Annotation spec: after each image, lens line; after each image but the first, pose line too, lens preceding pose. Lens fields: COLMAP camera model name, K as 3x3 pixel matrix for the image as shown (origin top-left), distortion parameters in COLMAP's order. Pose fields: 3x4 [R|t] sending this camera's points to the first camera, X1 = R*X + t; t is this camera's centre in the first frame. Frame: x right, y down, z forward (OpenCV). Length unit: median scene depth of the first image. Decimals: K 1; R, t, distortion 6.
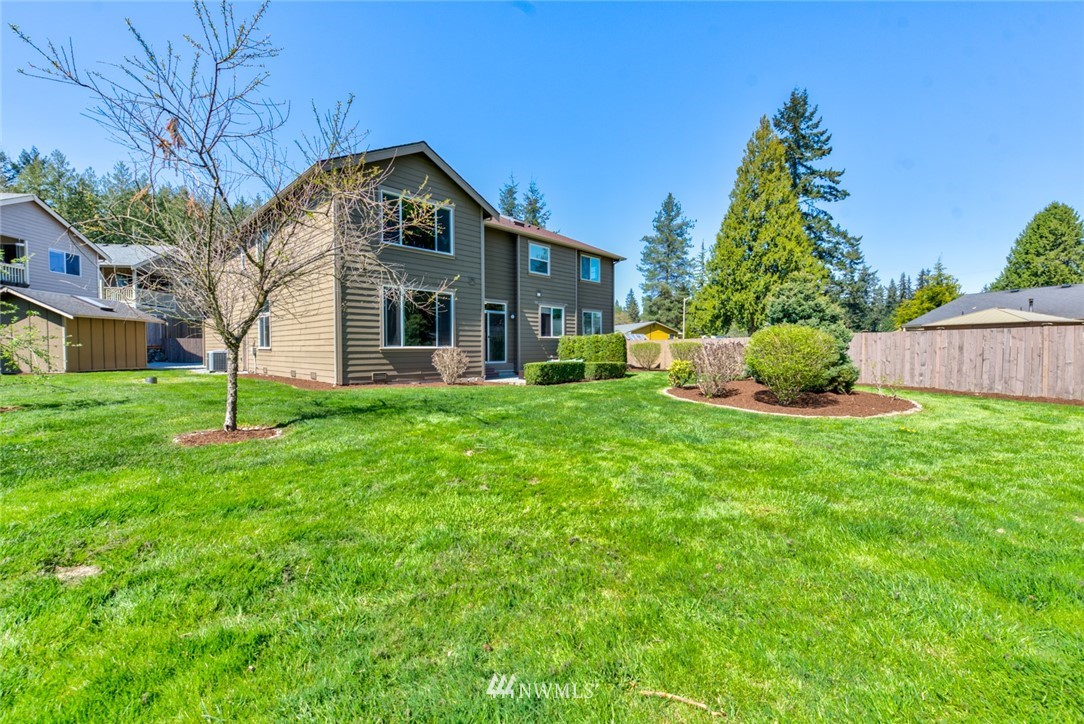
lens RADIAL K [[464.2, 0, 542.0], [0, 464.2, 362.0], [0, 0, 1]] dist [0.004106, 0.000418]
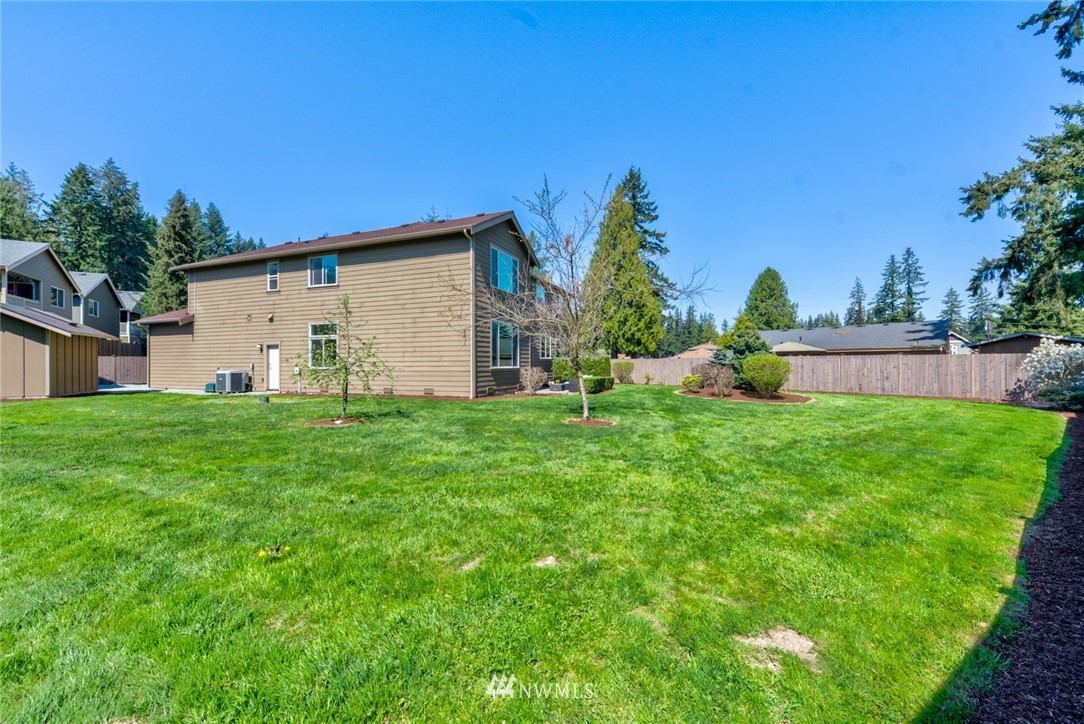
lens RADIAL K [[464.2, 0, 542.0], [0, 464.2, 362.0], [0, 0, 1]] dist [0.004106, 0.000418]
pose [[0.914080, -0.000085, 0.405533, -0.223524], [0.015058, 0.999317, -0.033731, -0.000604], [-0.405253, 0.036940, 0.913458, -0.066438]]
